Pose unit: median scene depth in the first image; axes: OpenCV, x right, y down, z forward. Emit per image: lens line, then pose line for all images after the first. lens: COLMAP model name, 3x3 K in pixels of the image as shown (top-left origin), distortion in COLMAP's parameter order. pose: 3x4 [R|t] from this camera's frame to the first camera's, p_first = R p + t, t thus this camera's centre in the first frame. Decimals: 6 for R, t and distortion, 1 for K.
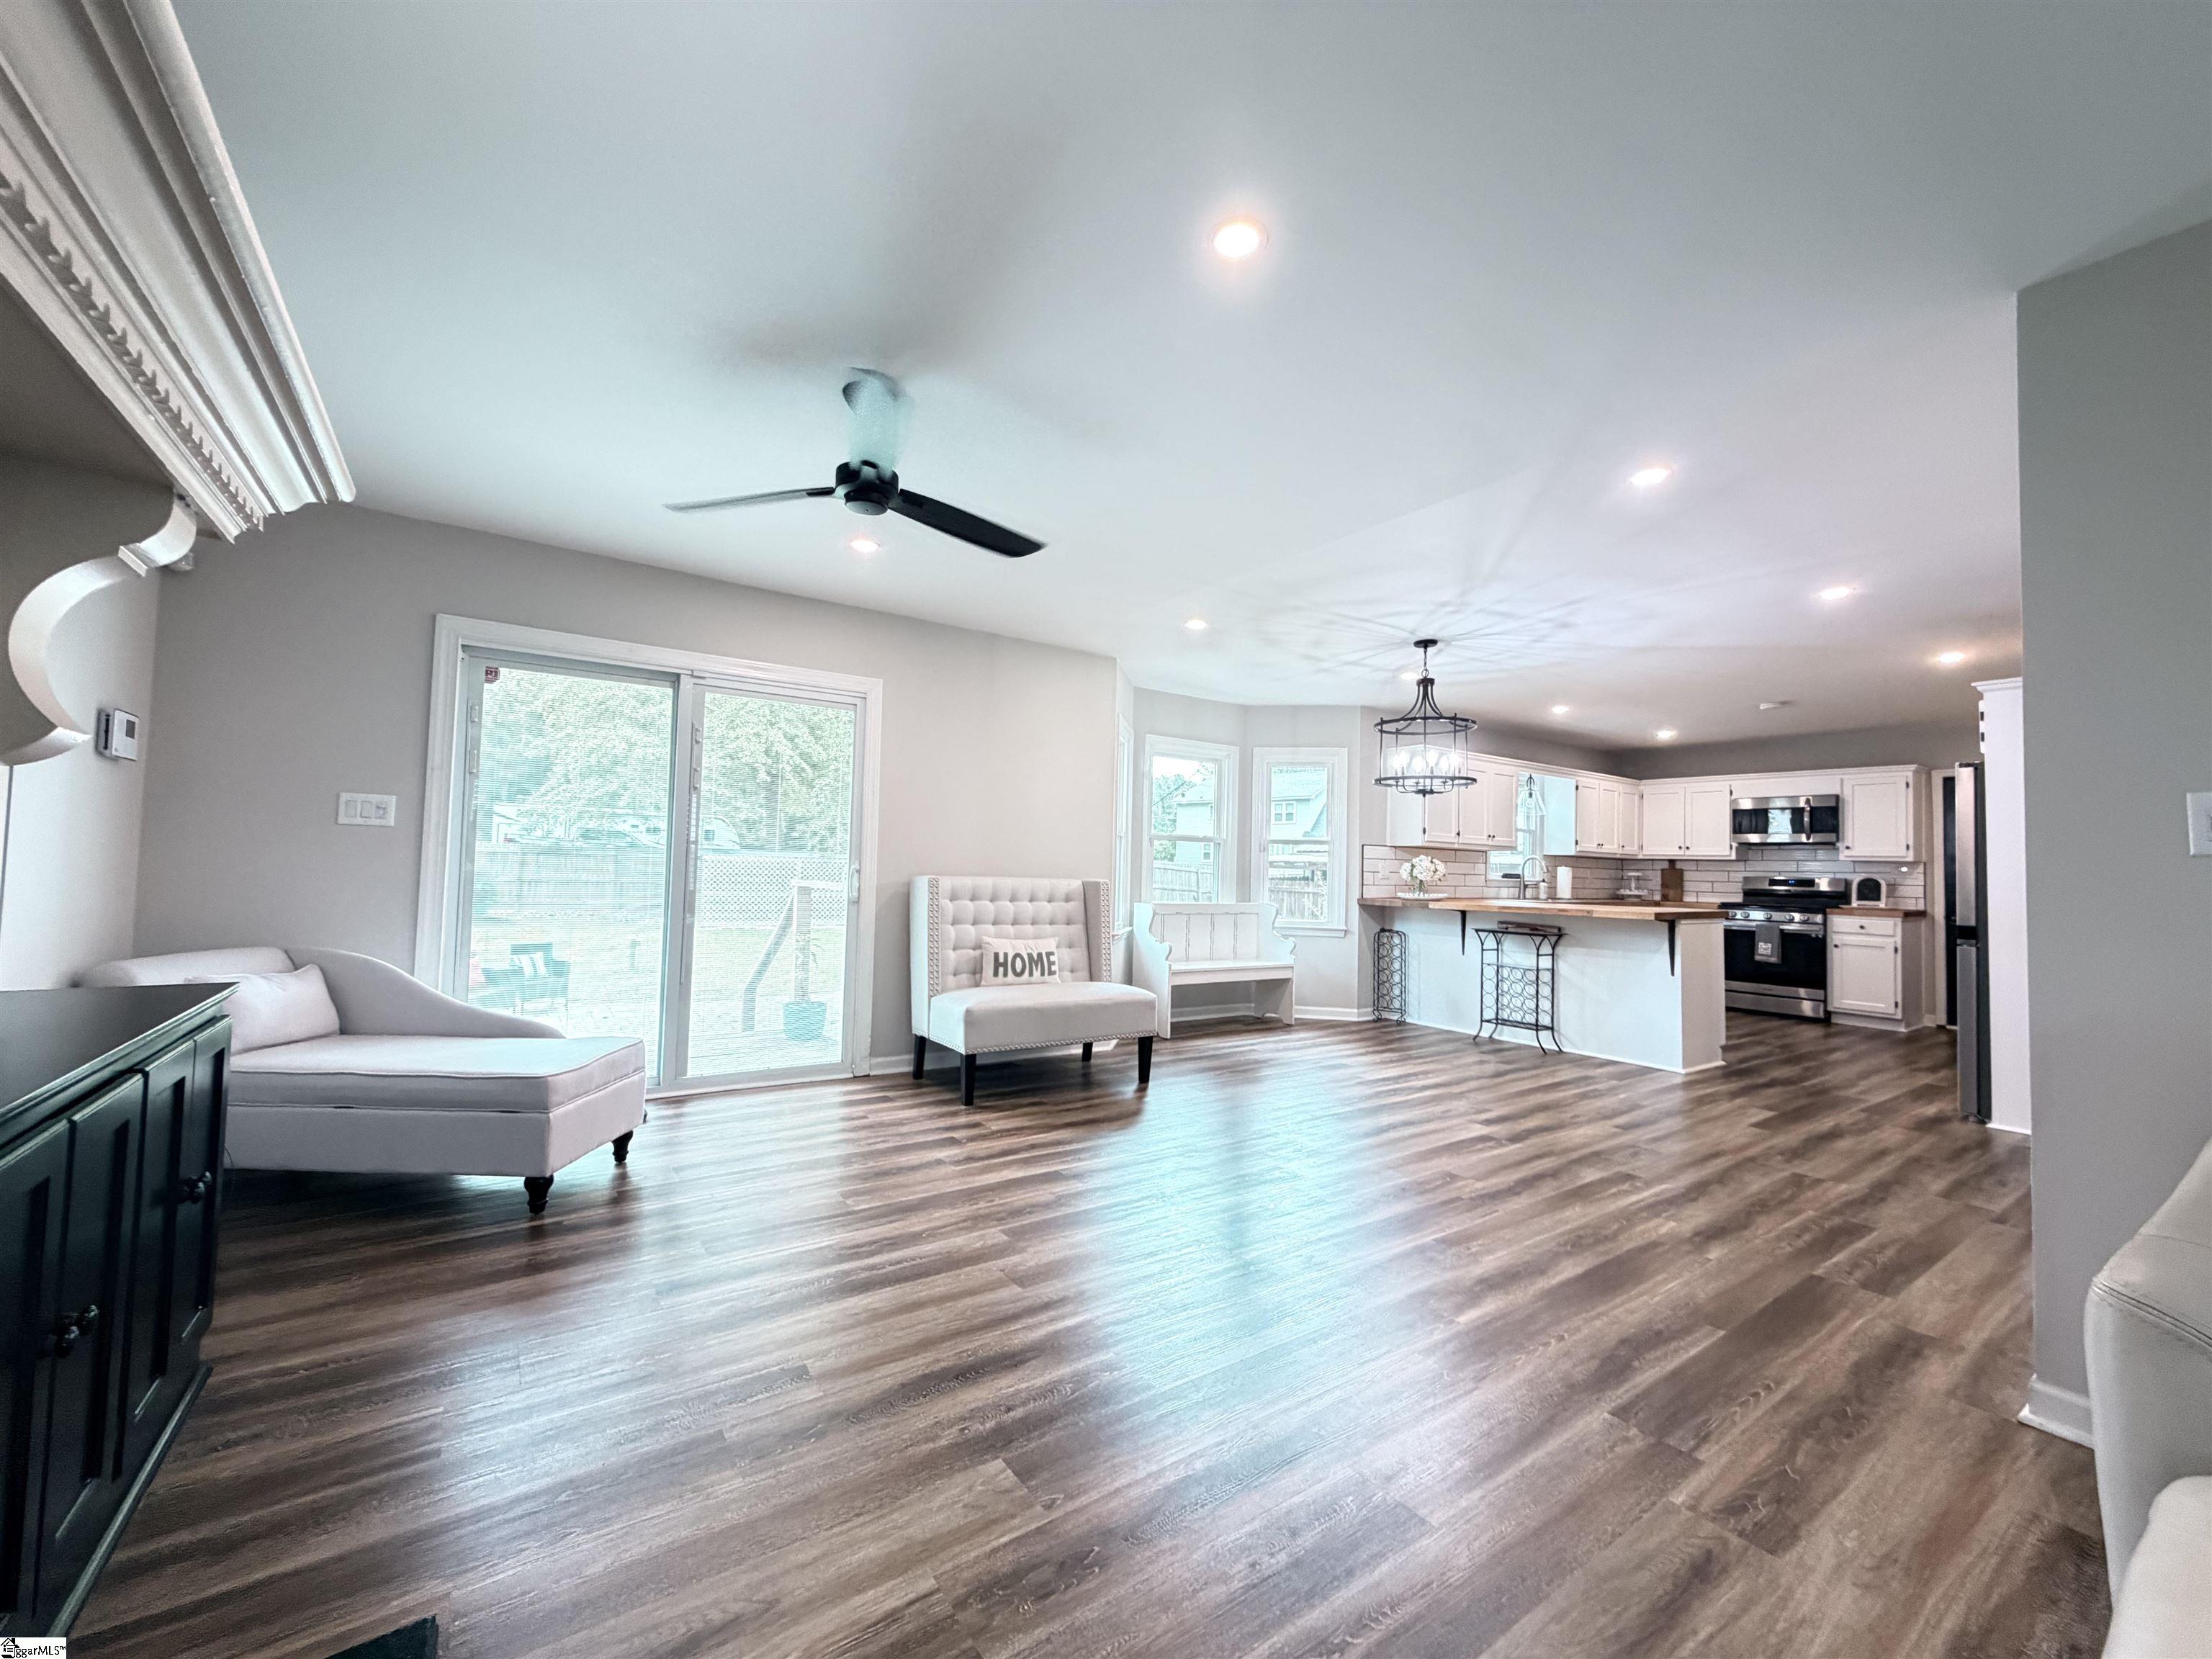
lens RADIAL K [[877.8, 0, 1104.1], [0, 877.8, 831.8], [0, 0, 1]] dist [0.001635, 0.000399]
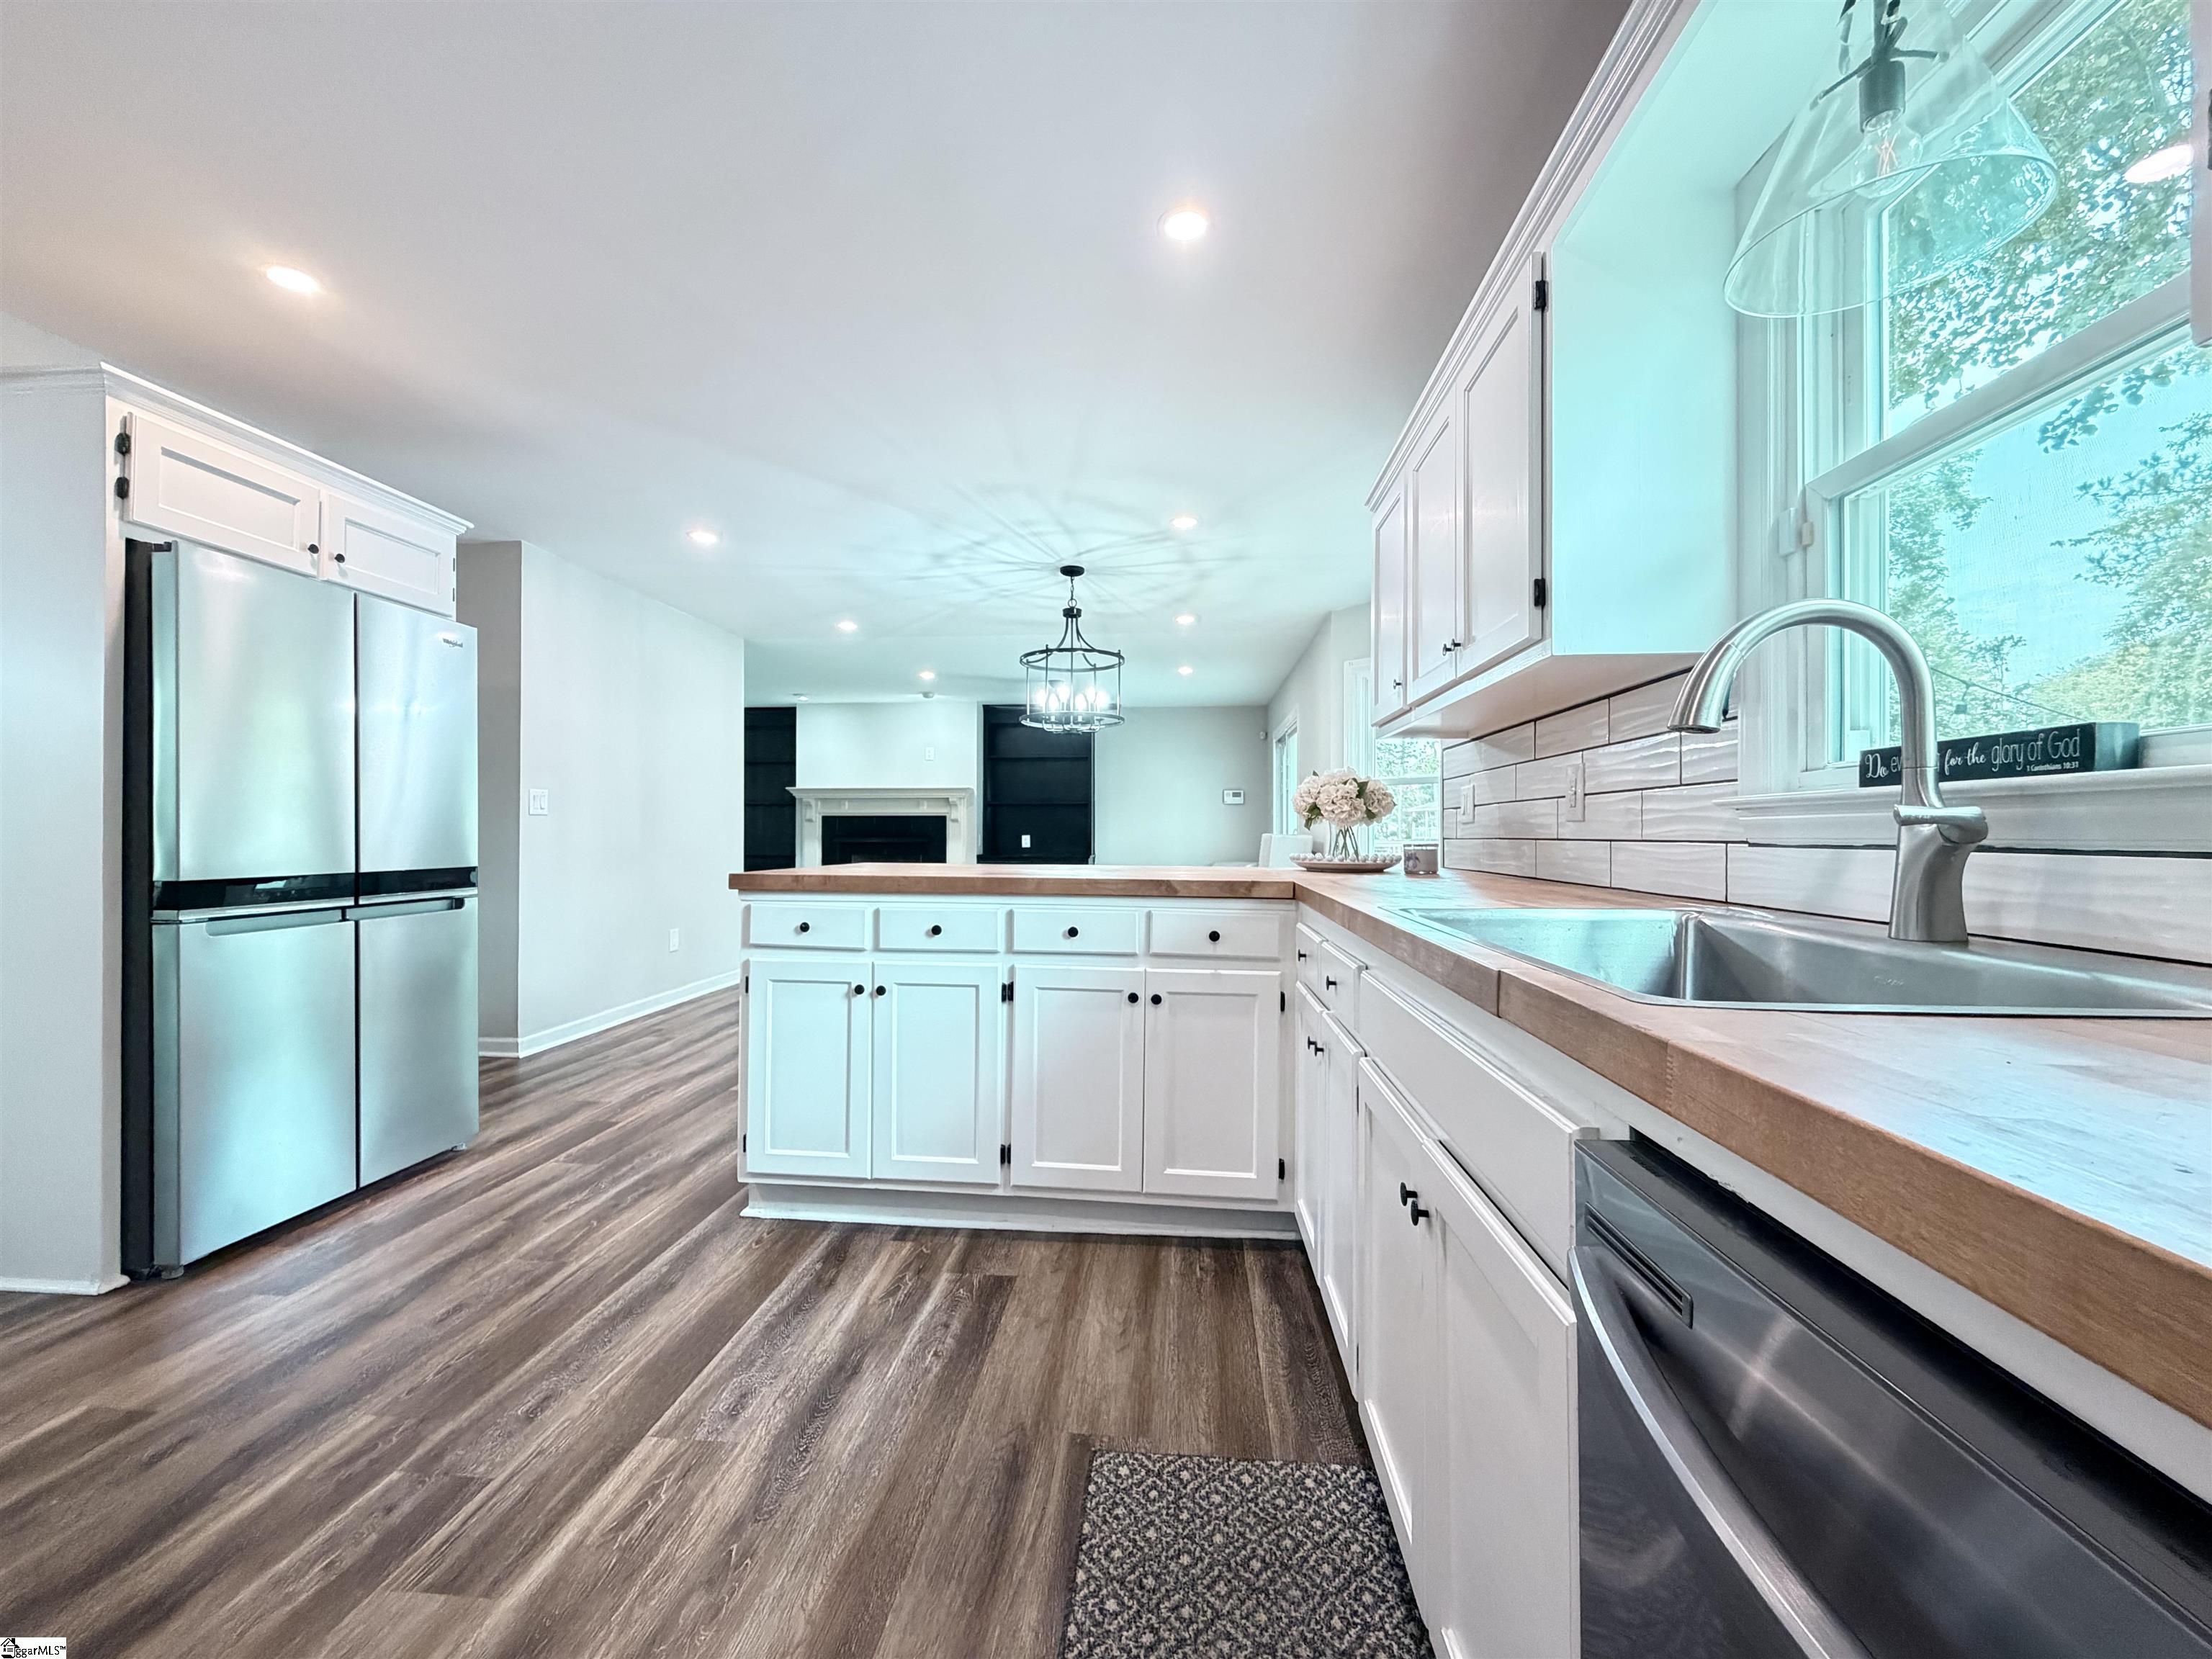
lens RADIAL K [[877.8, 0, 1089.9], [0, 877.8, 824.3], [0, 0, 1]] dist [0.001635, 0.000399]
pose [[-0.650889, -0.035304, -0.758351, 0.742651], [0.013407, 0.998228, -0.057977, 0.075793], [0.759054, -0.047904, -0.649263, 1.136330]]
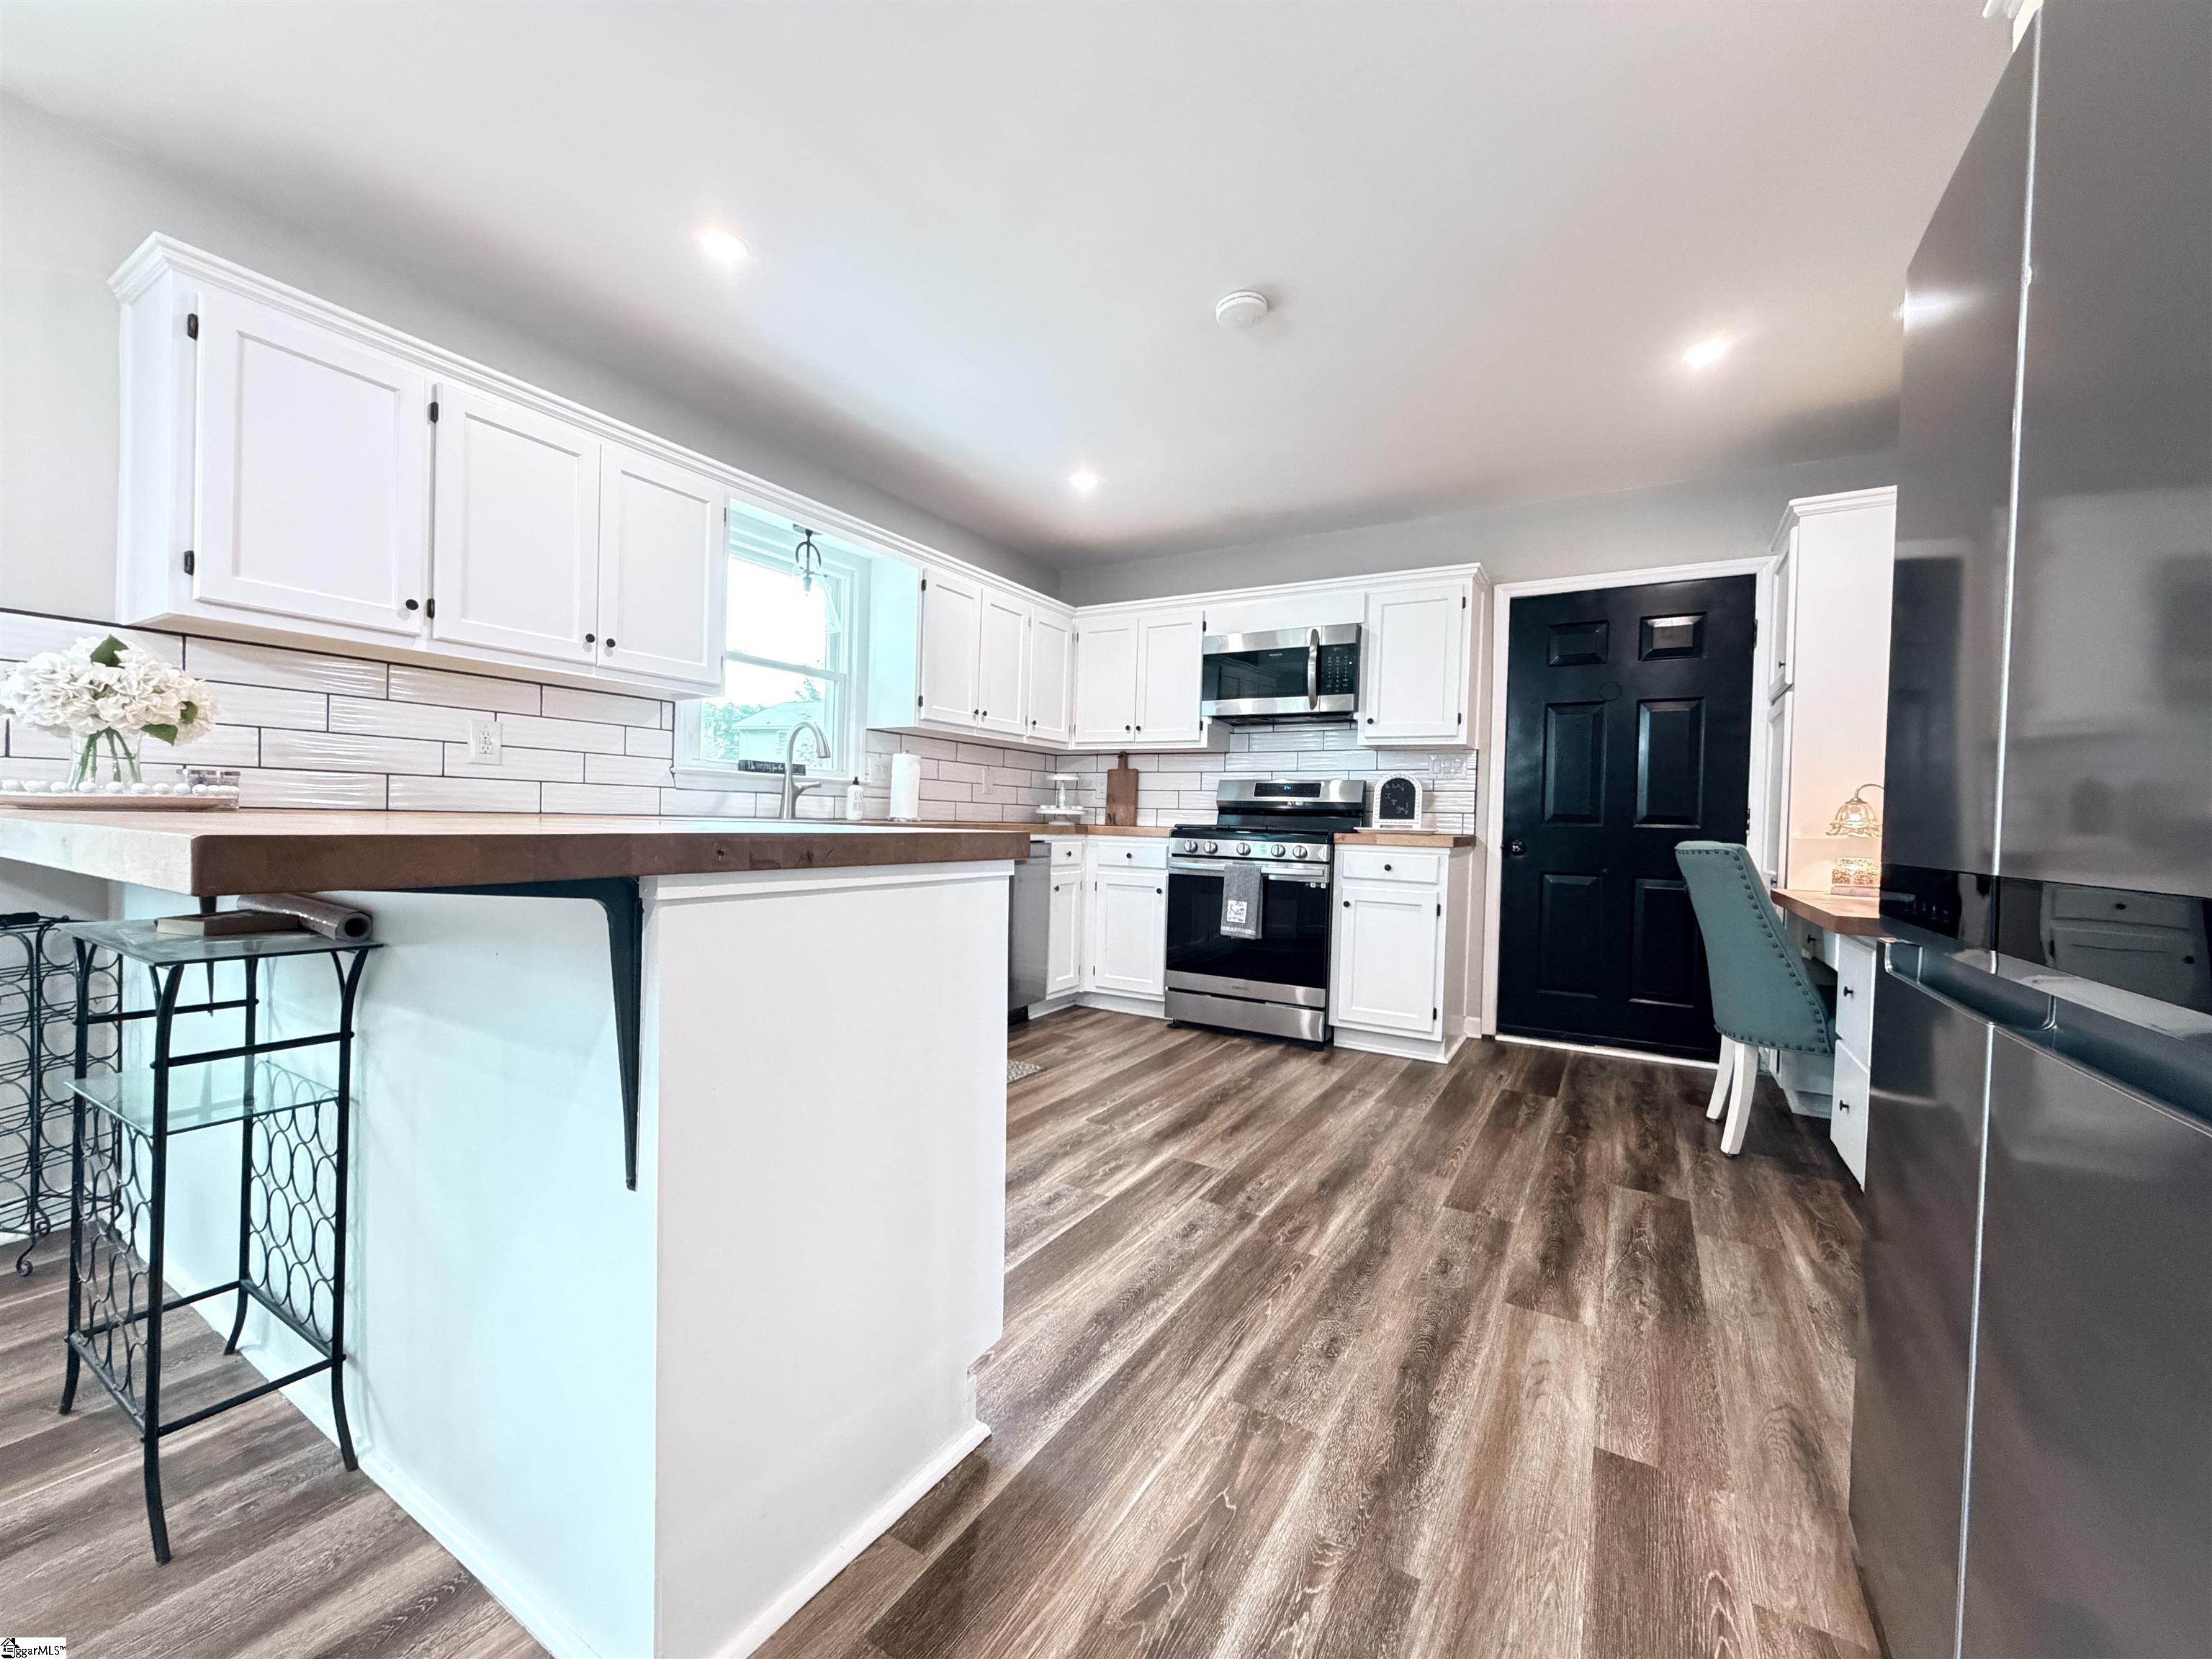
lens RADIAL K [[877.8, 0, 1104.1], [0, 877.8, 831.7], [0, 0, 1]] dist [0.001635, 0.000399]
pose [[0.910613, -0.007051, 0.413199, 0.502794], [-0.020813, 0.997803, 0.062895, 0.059239], [-0.412735, -0.065873, 0.908466, 0.608470]]
